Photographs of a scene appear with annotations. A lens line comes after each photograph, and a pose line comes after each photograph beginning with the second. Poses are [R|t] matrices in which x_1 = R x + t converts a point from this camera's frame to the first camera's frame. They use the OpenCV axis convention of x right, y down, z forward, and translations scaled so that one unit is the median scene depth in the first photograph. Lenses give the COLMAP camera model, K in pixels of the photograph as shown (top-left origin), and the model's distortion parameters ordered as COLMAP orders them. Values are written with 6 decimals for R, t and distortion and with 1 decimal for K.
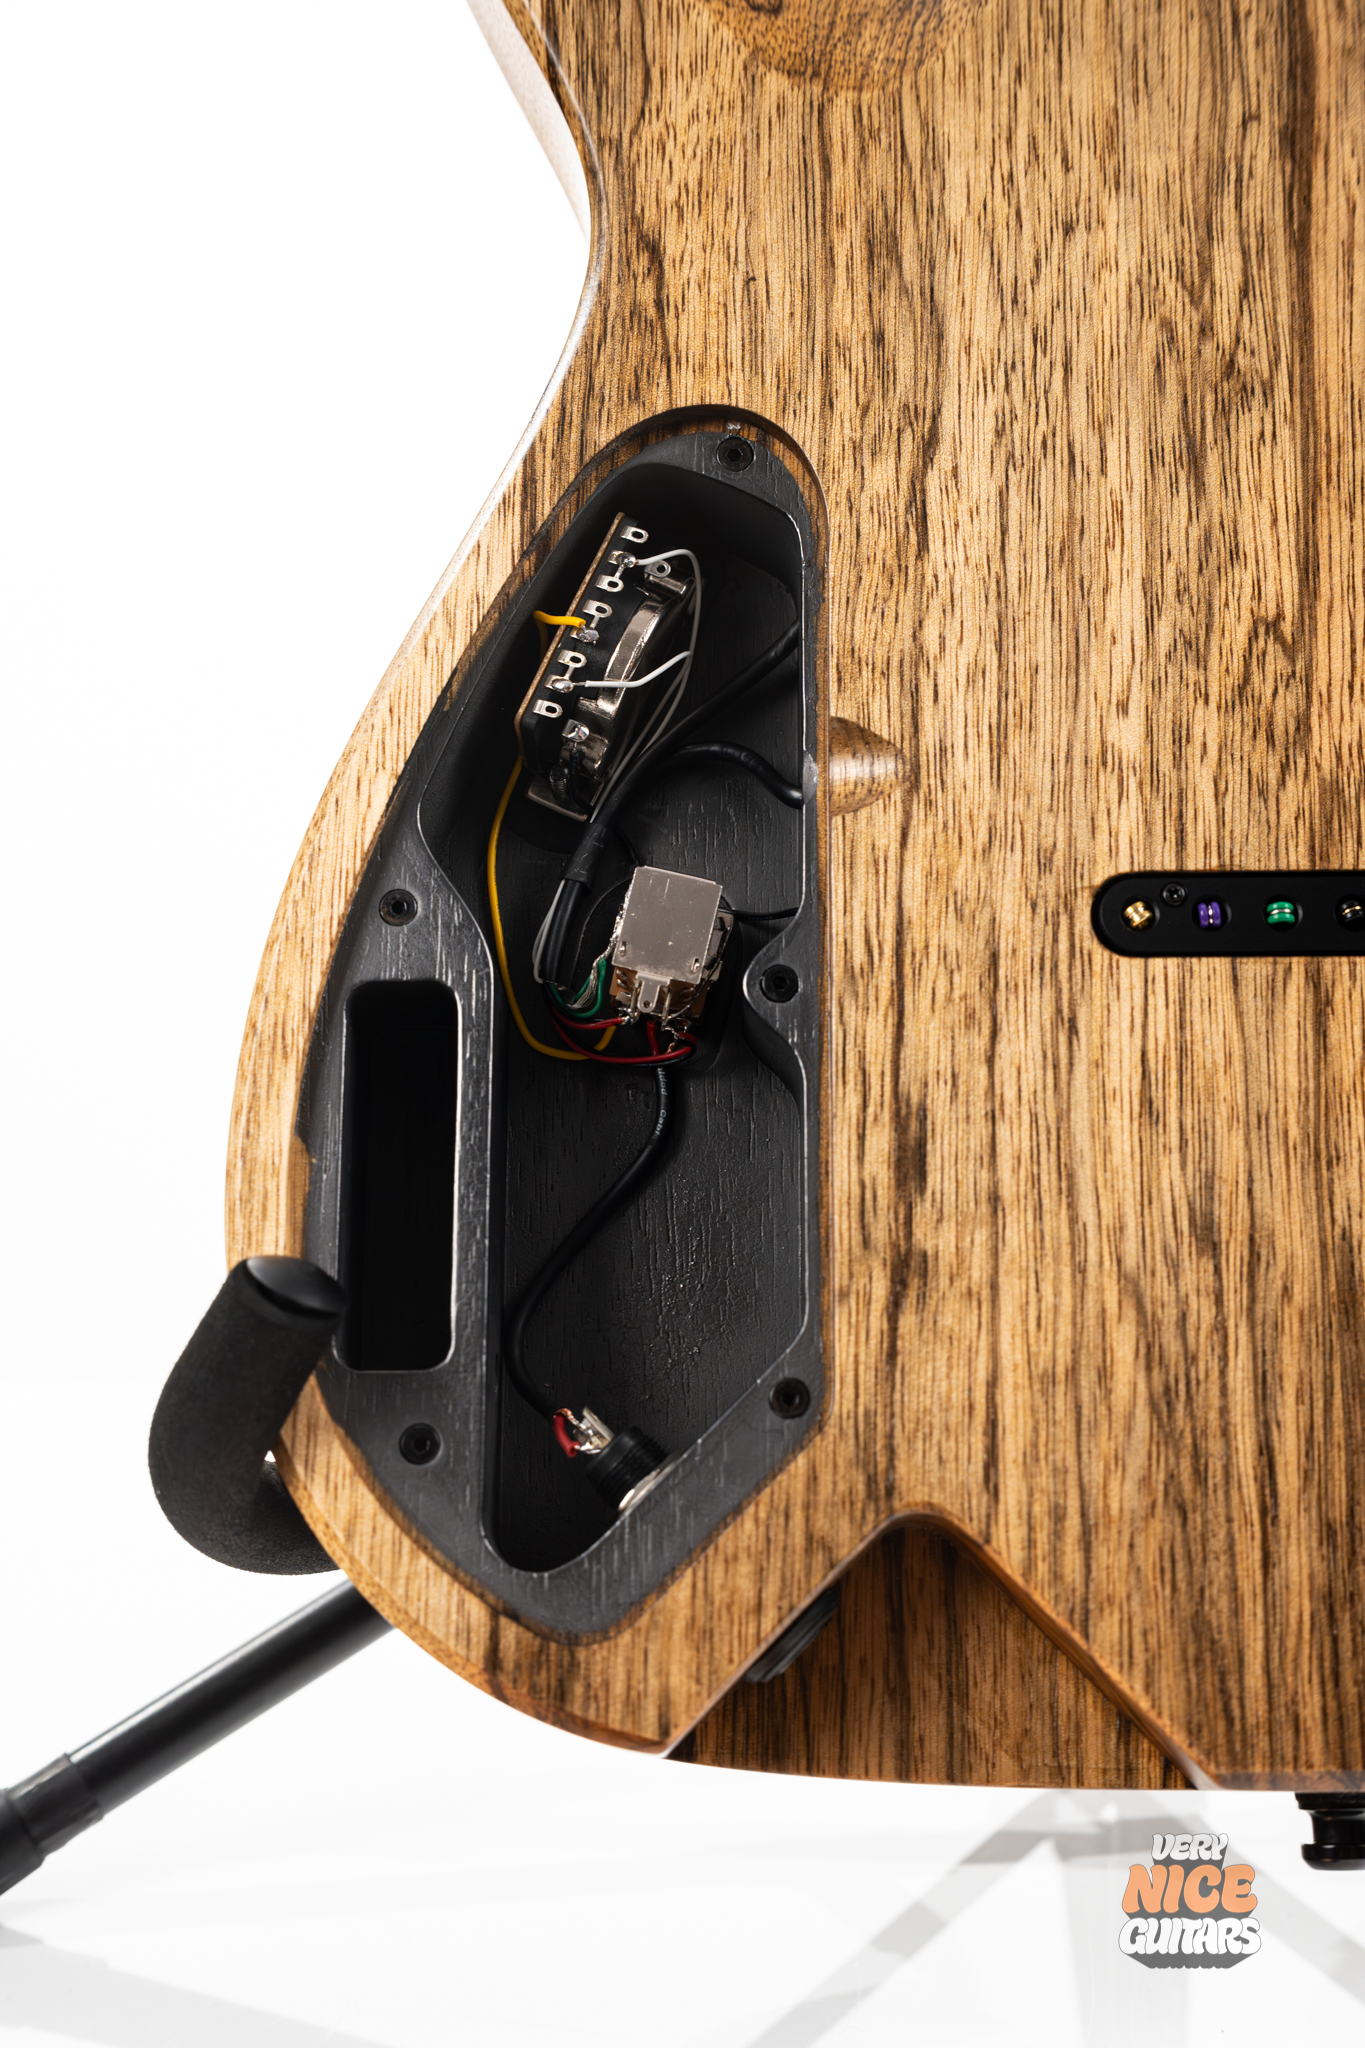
lens RADIAL K [[2916.5, 0, 677.8], [0, 2916.5, 1012.9], [0, 0, 1]] dist [0.052161, 0.000000]
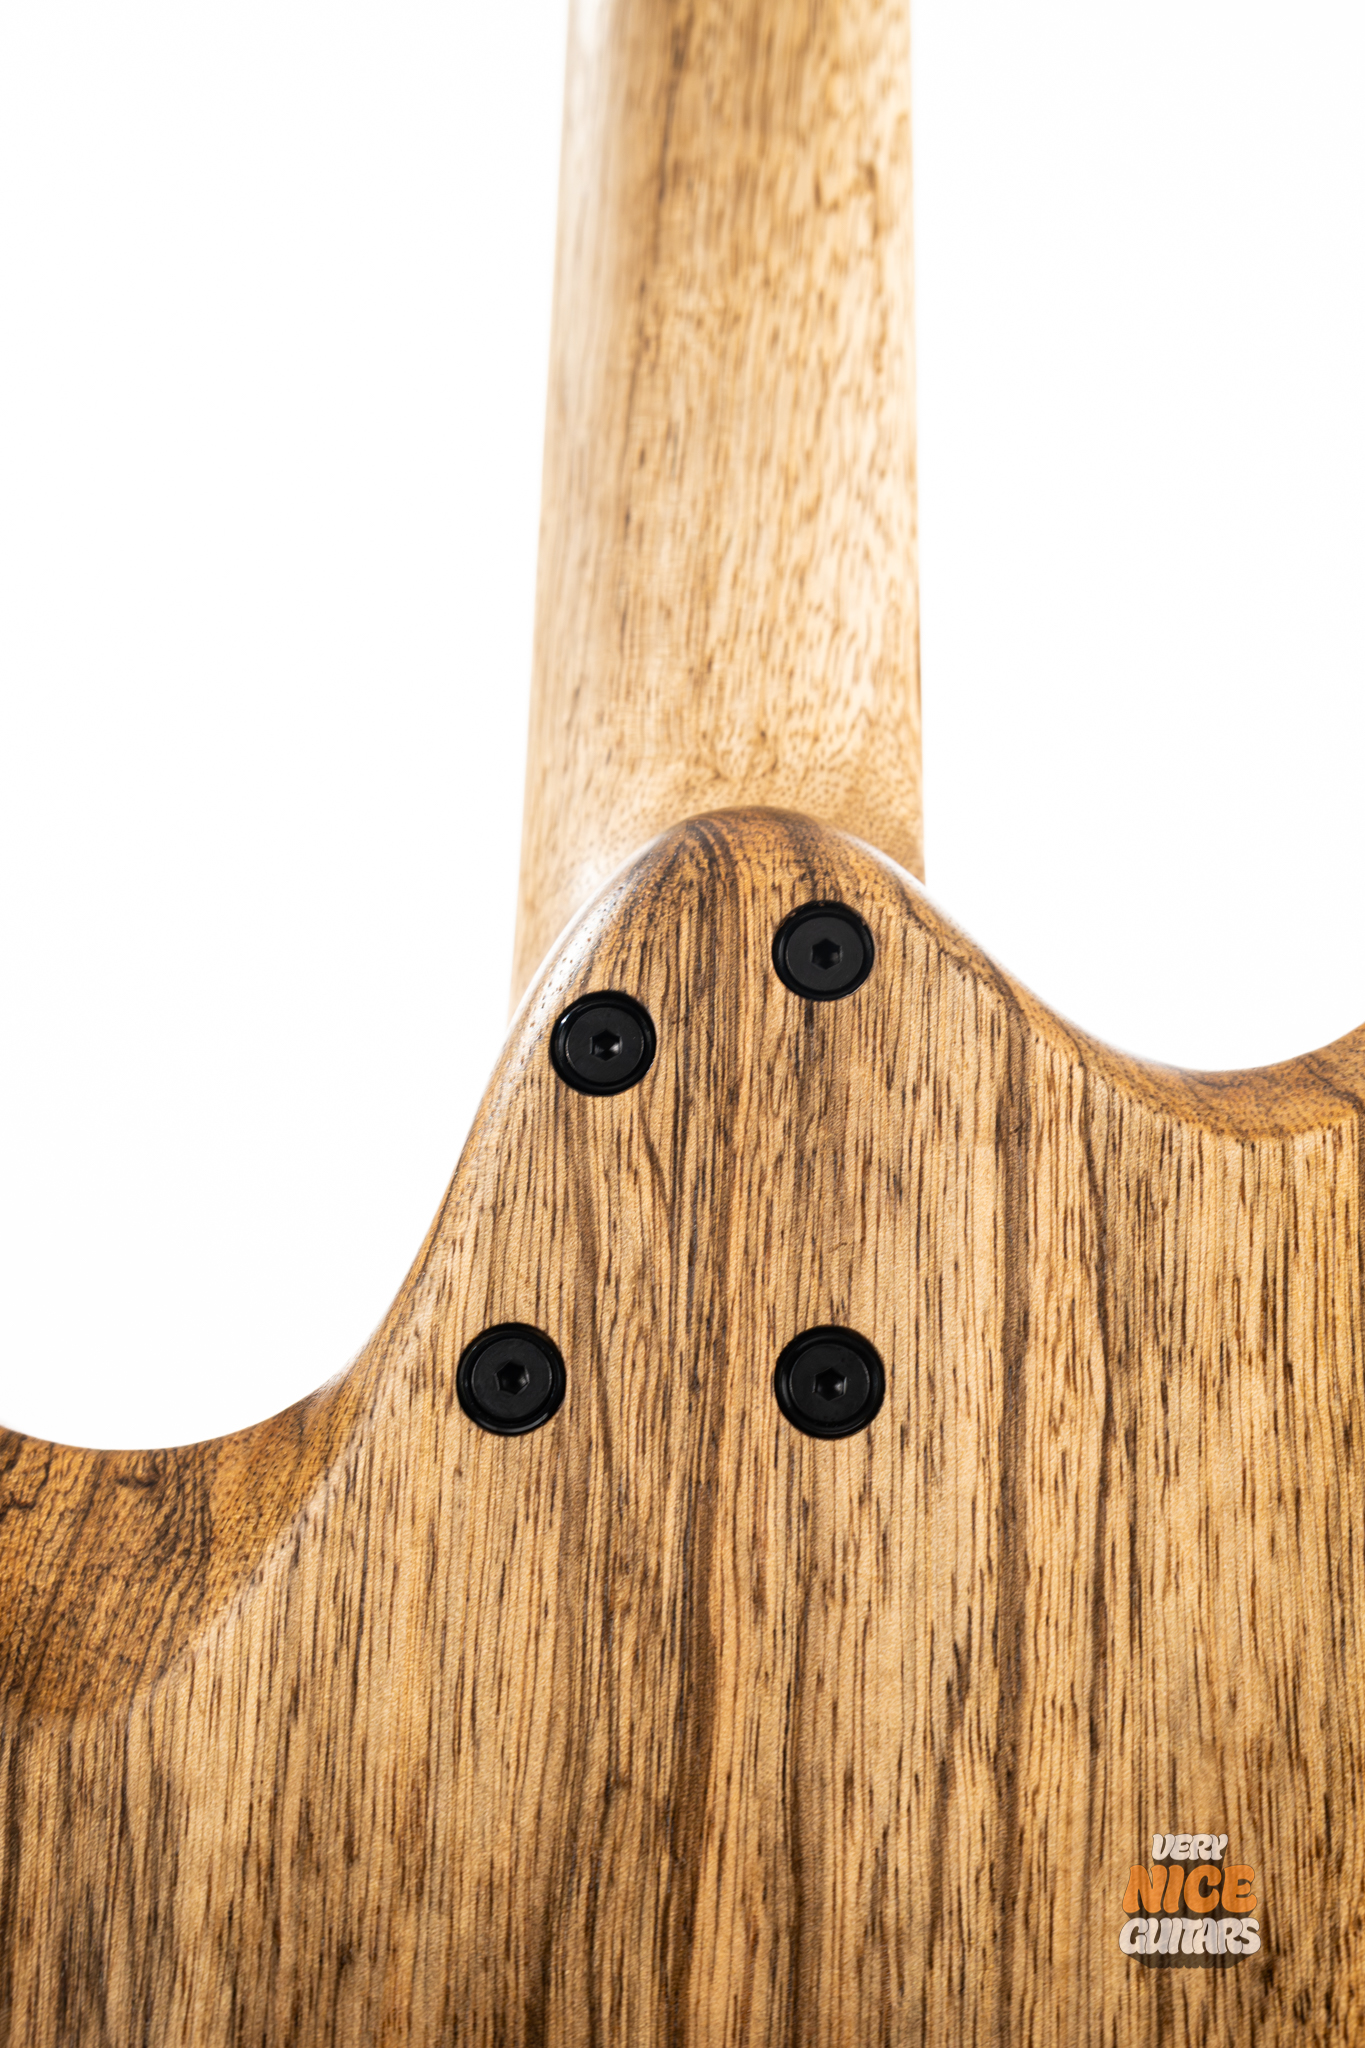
lens RADIAL K [[2916.5, 0, 682.2], [0, 2916.5, 1030.0], [0, 0, 1]] dist [0.052161, 0.000000]
pose [[0.997555, 0.003943, -0.069781, 0.269103], [-0.004735, 0.999926, -0.011190, -0.495590], [0.069732, 0.011493, 0.997500, 0.322467]]
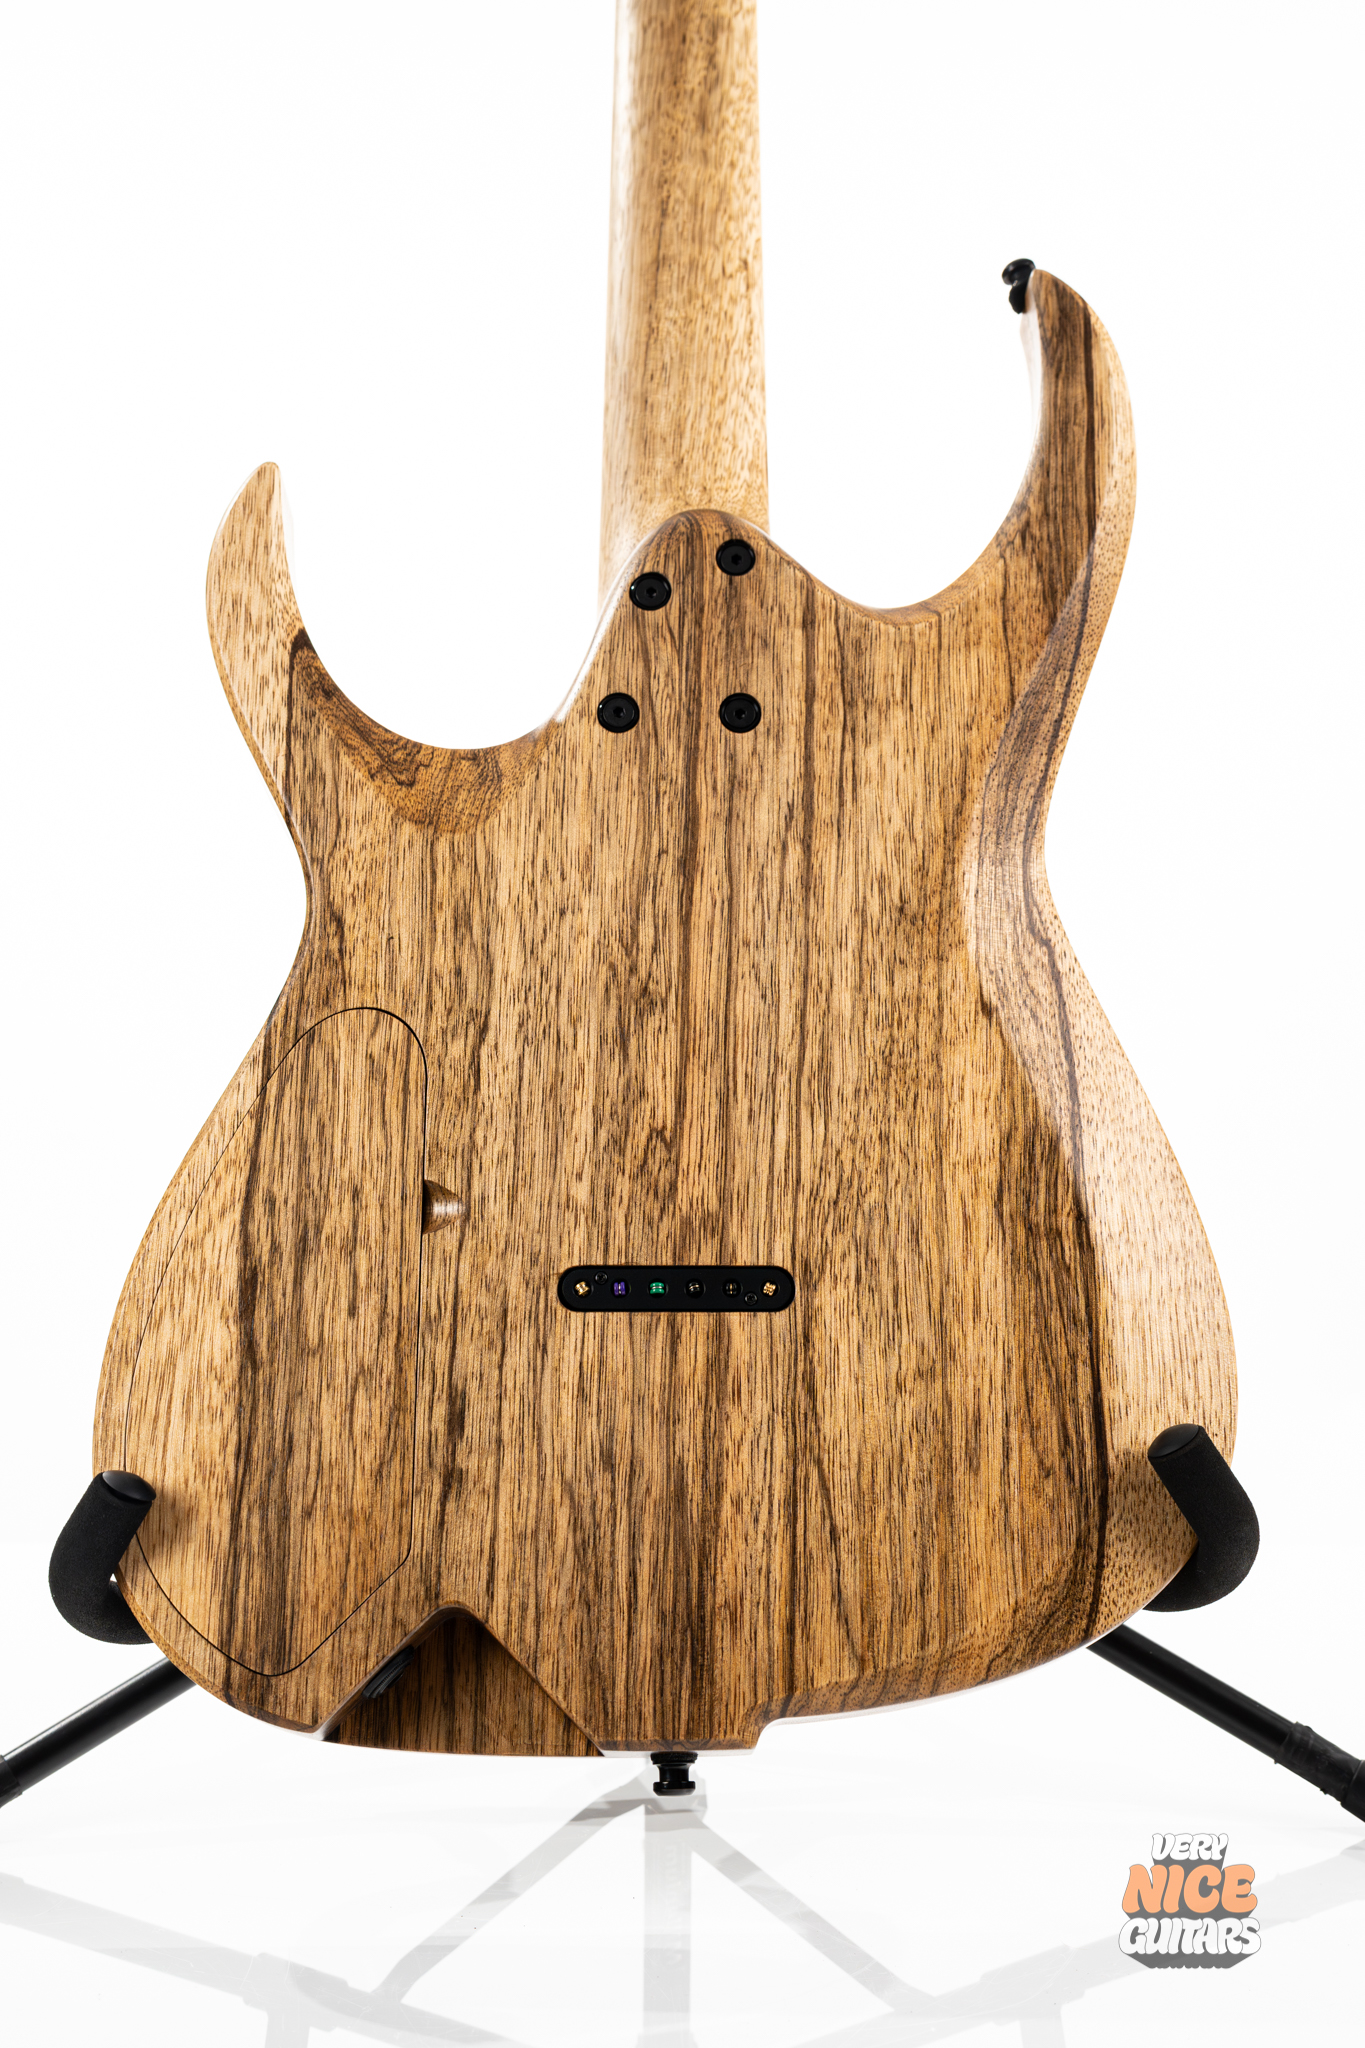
lens RADIAL K [[2916.5, 0, 688.3], [0, 2916.5, 1023.7], [0, 0, 1]] dist [0.052161, 0.000000]
pose [[0.999823, 0.006394, 0.017693, 0.187017], [-0.005418, 0.998490, -0.054671, -0.099496], [-0.018016, 0.054566, 0.998348, -0.873970]]
